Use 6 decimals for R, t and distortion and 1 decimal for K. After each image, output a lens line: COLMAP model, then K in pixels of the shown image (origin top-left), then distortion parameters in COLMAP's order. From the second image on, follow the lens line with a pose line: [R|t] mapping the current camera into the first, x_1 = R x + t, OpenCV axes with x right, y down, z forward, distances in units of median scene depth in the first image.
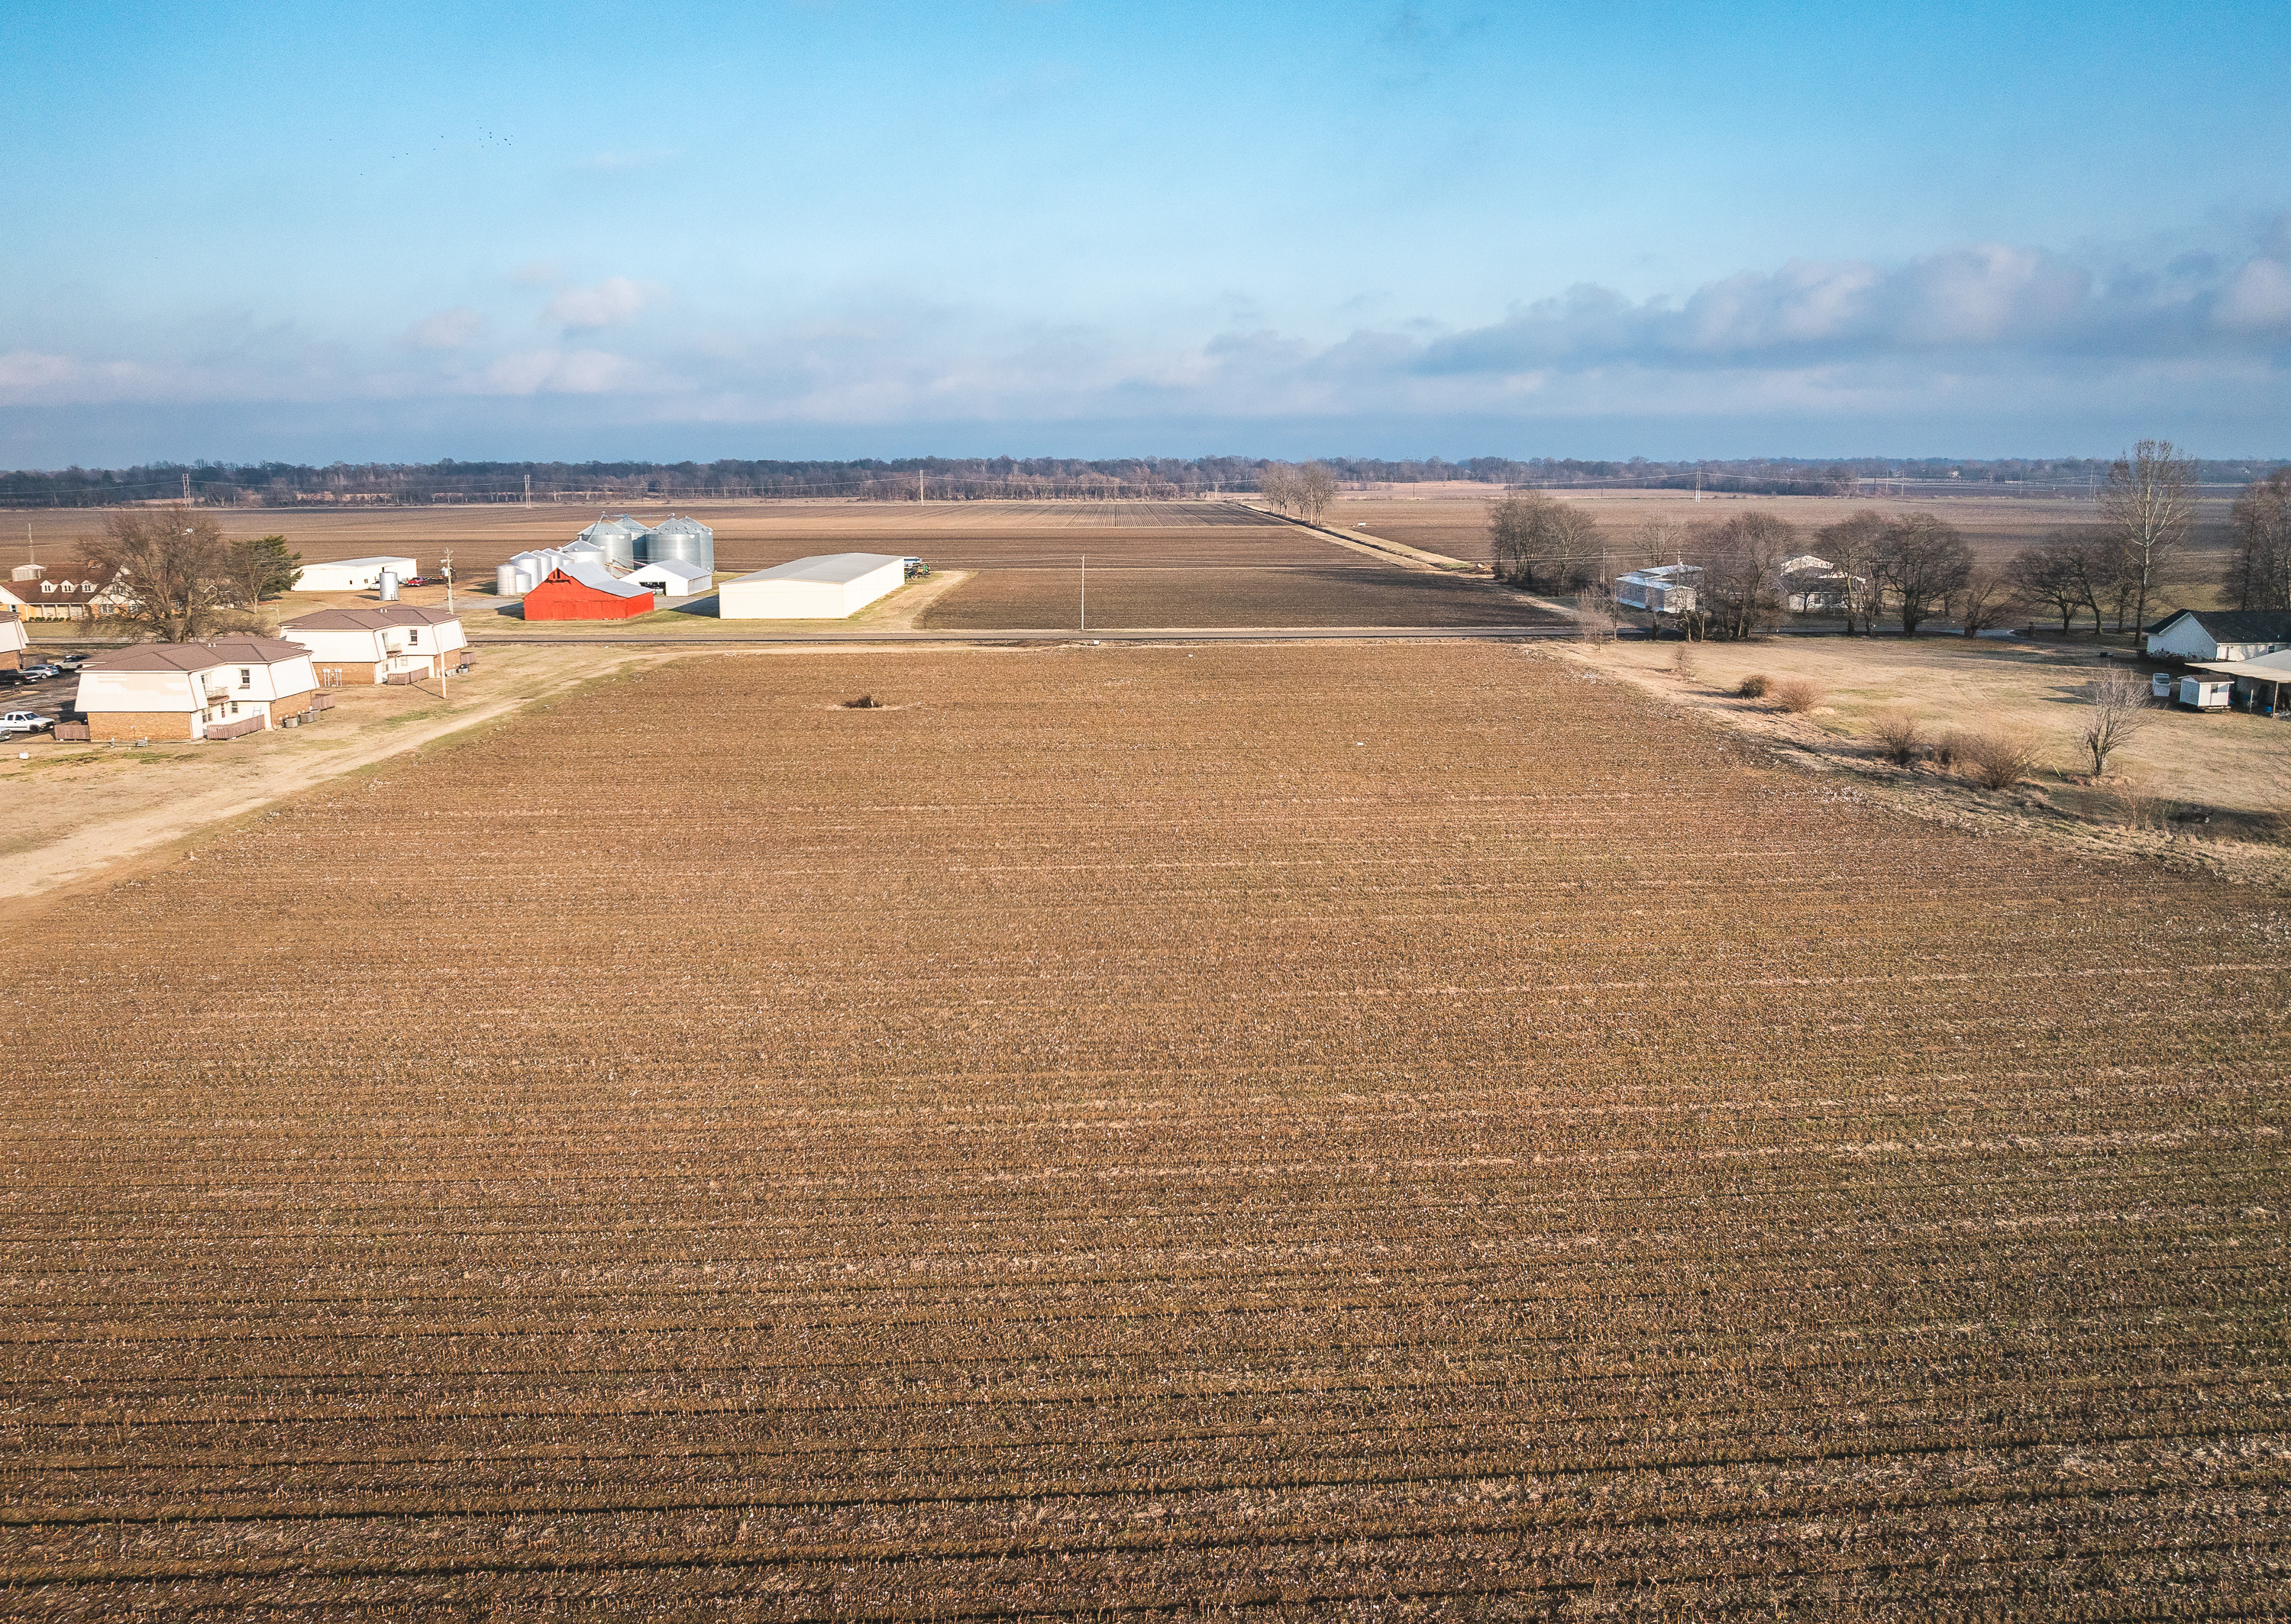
lens RADIAL K [[1626.4, 0, 1206.5], [0, 1626.4, 806.5], [0, 0, 1]] dist [-0.036414, -0.004371]
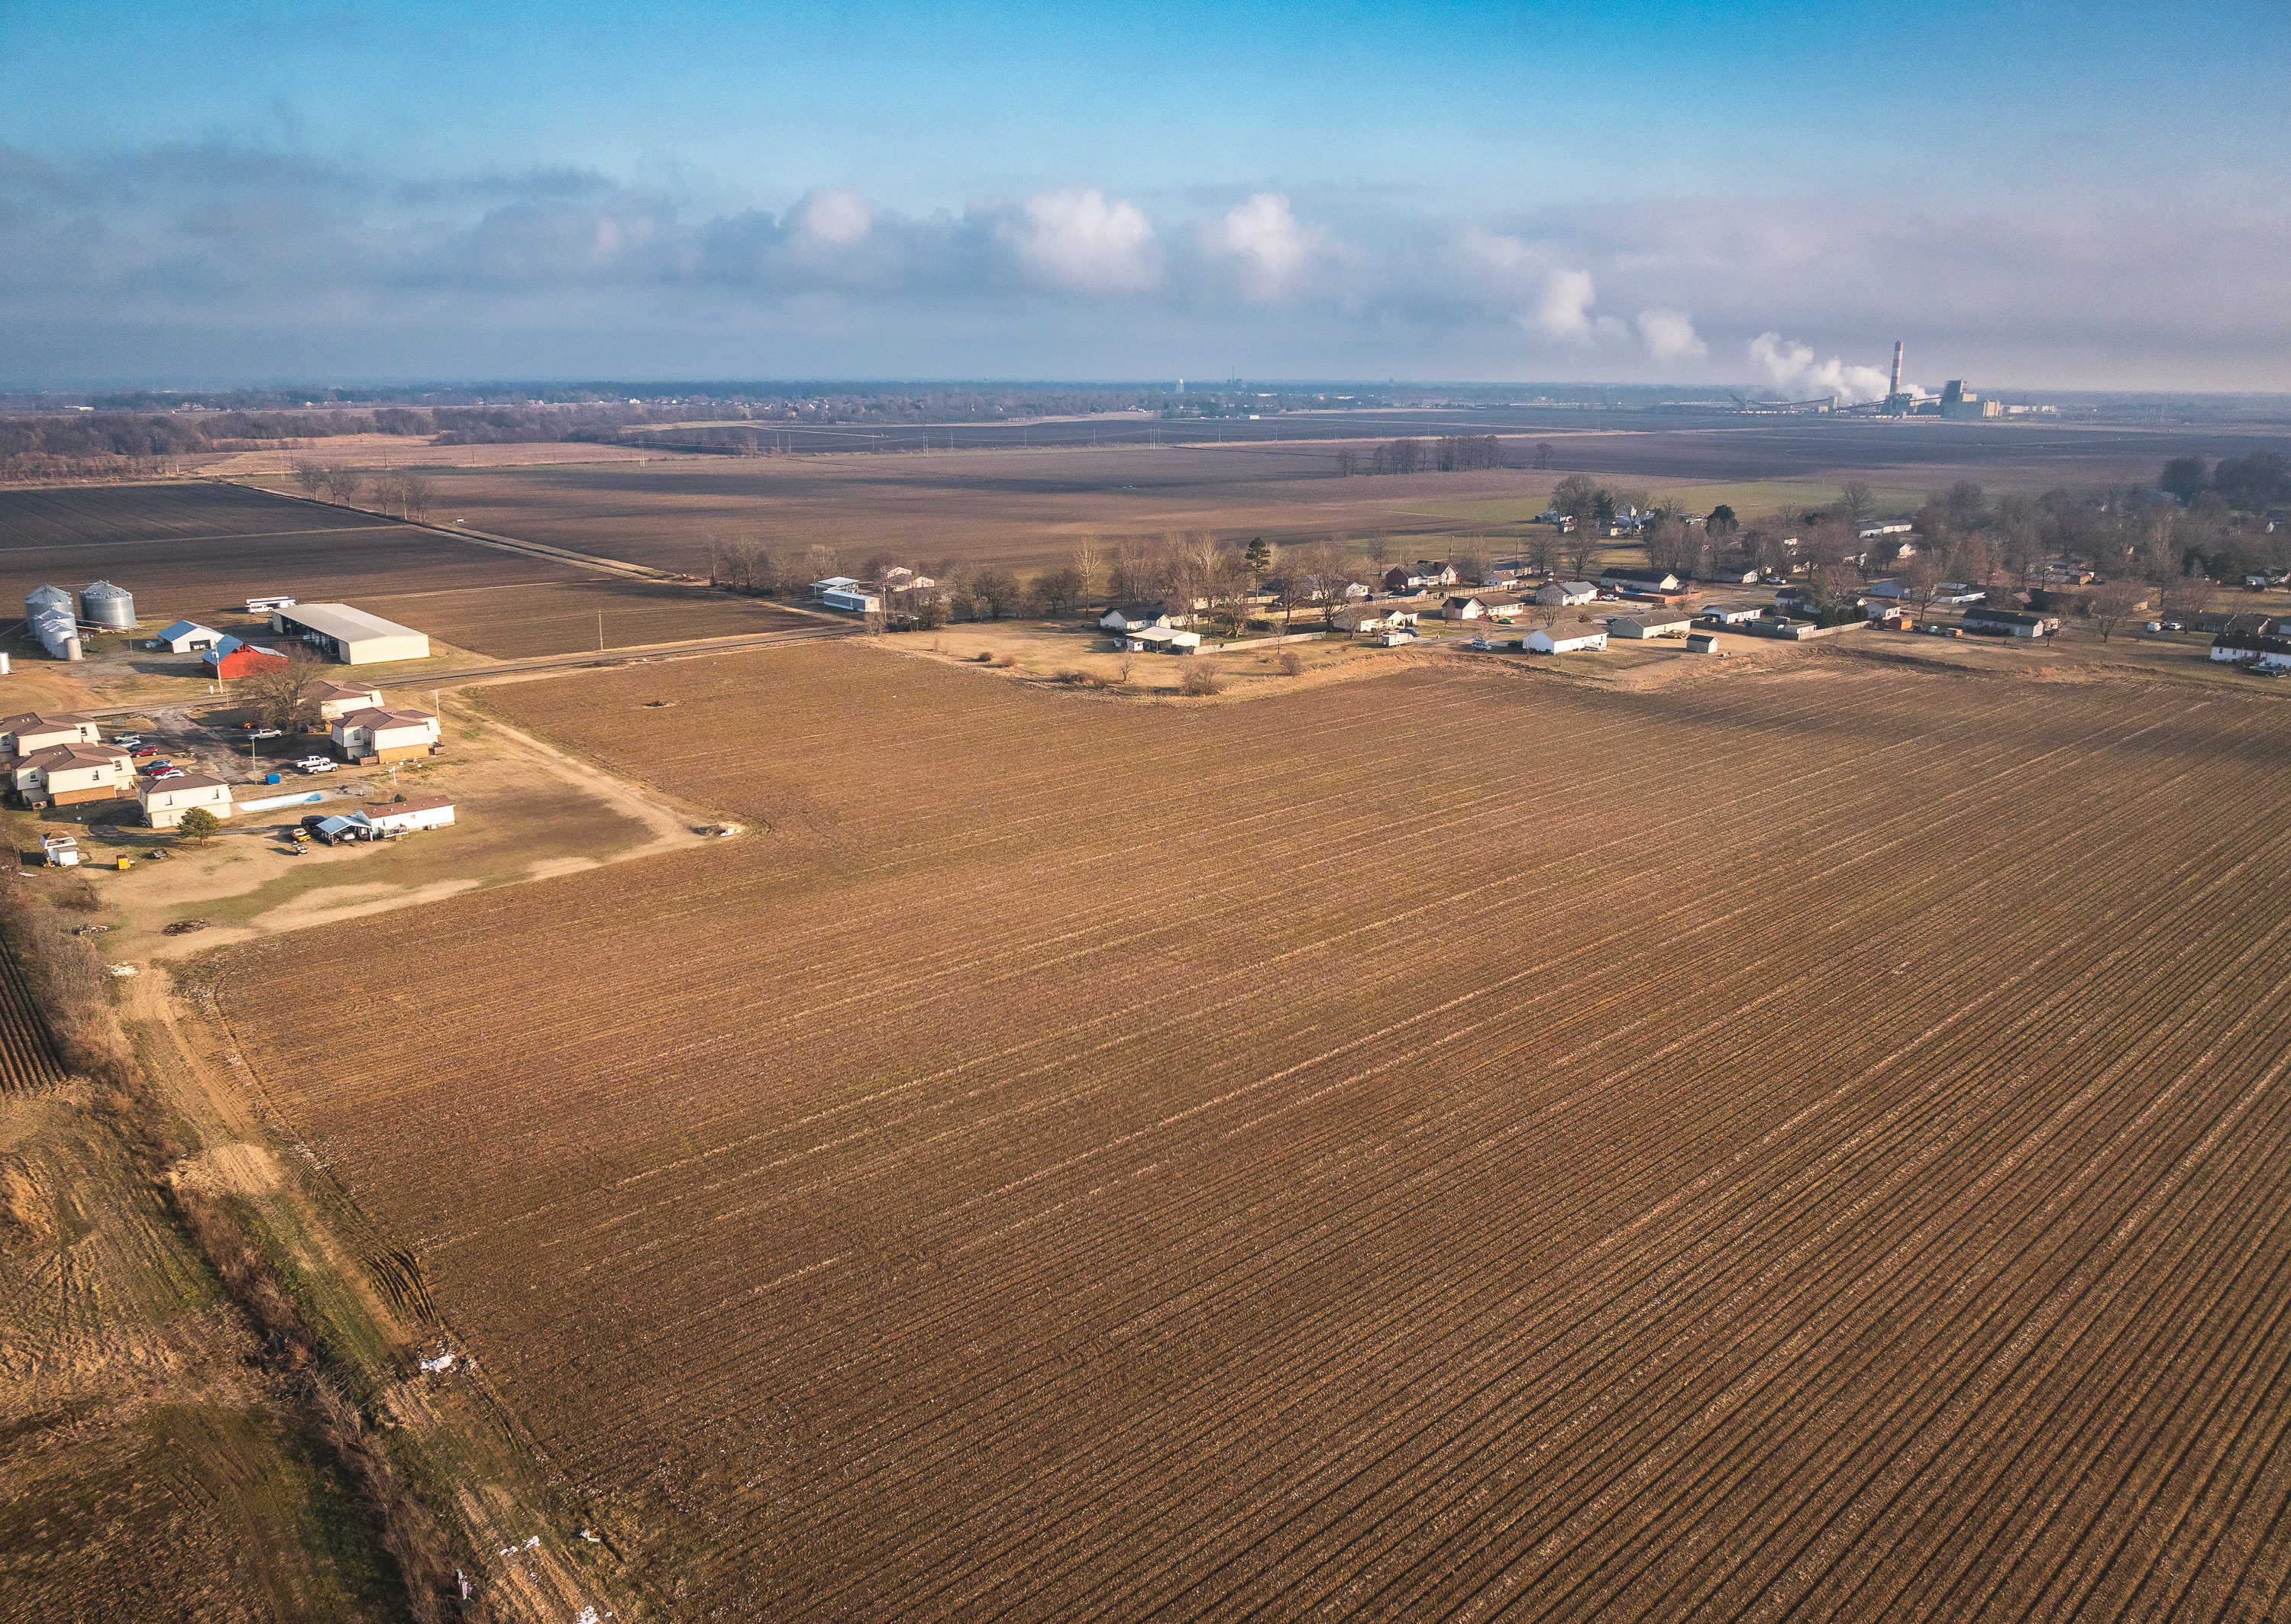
lens RADIAL K [[1626.4, 0, 1206.5], [0, 1626.4, 806.5], [0, 0, 1]] dist [-0.036414, -0.004371]
pose [[0.768191, -0.157169, 0.620629, -0.960625], [0.118160, 0.987551, 0.103835, -0.060240], [-0.629222, -0.006432, 0.777199, -1.151753]]
